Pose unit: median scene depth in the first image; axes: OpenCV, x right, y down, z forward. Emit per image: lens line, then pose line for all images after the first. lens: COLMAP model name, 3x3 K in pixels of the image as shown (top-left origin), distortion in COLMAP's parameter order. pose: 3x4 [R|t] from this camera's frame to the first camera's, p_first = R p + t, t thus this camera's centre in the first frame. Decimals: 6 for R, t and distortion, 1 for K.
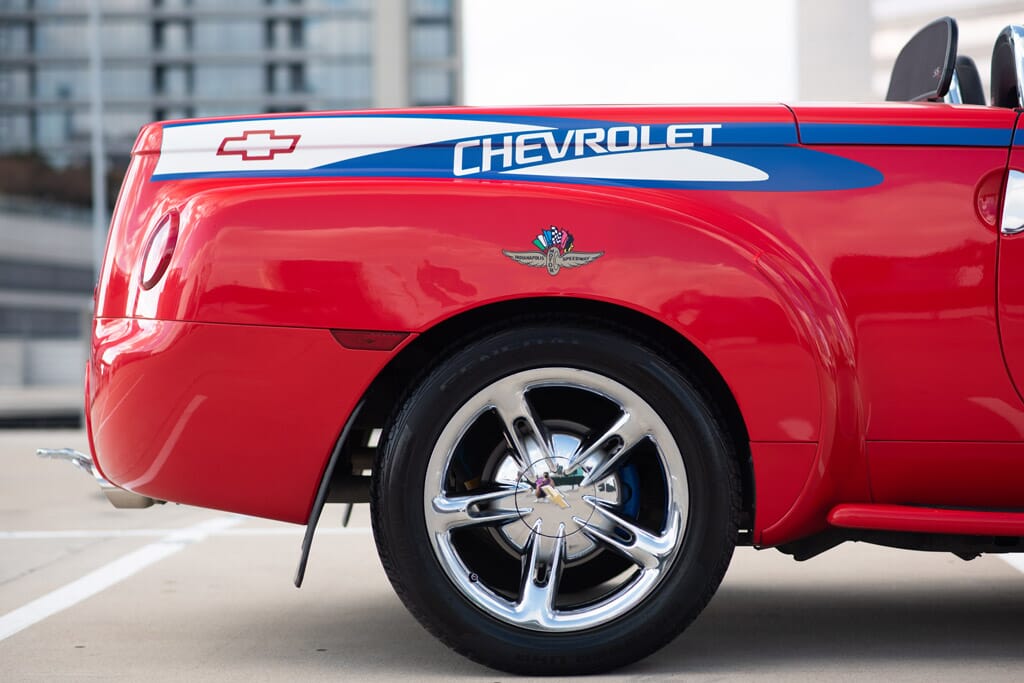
lens RADIAL K [[2784.1, 0, 512.0], [0, 2784.1, 341.5], [0, 0, 1]] dist [0.063572, -0.058827]
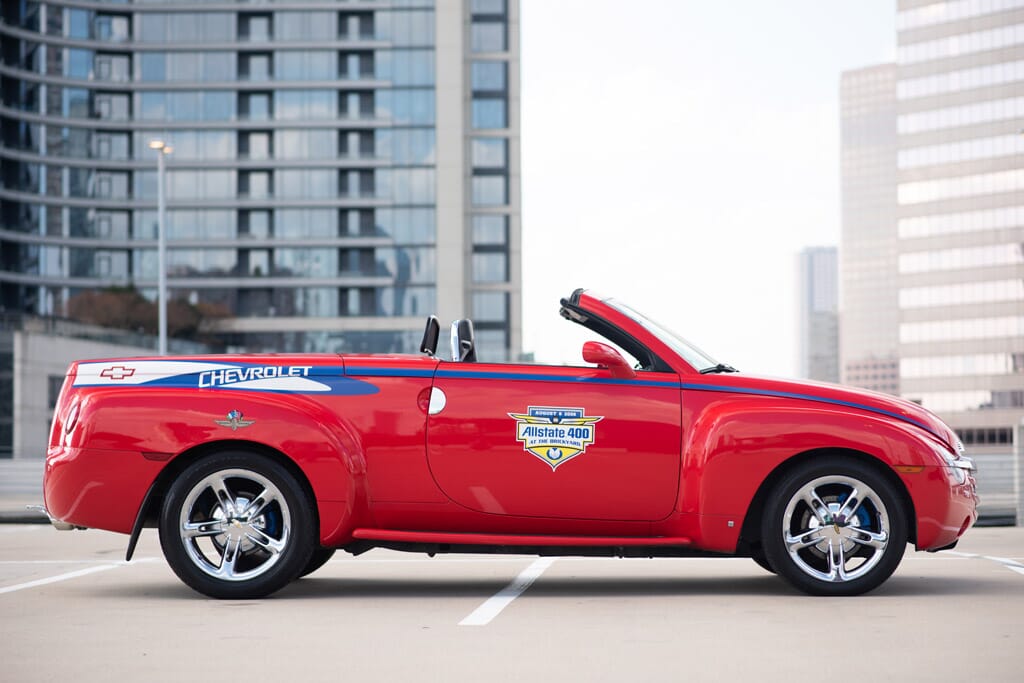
lens RADIAL K [[2784.1, 0, 512.0], [0, 2784.1, 341.5], [0, 0, 1]] dist [0.063572, -0.058827]
pose [[0.999148, 0.009145, -0.040243, 0.337507], [-0.010885, 0.999005, -0.043240, 0.000718], [0.039808, 0.043641, 0.998254, -1.337603]]
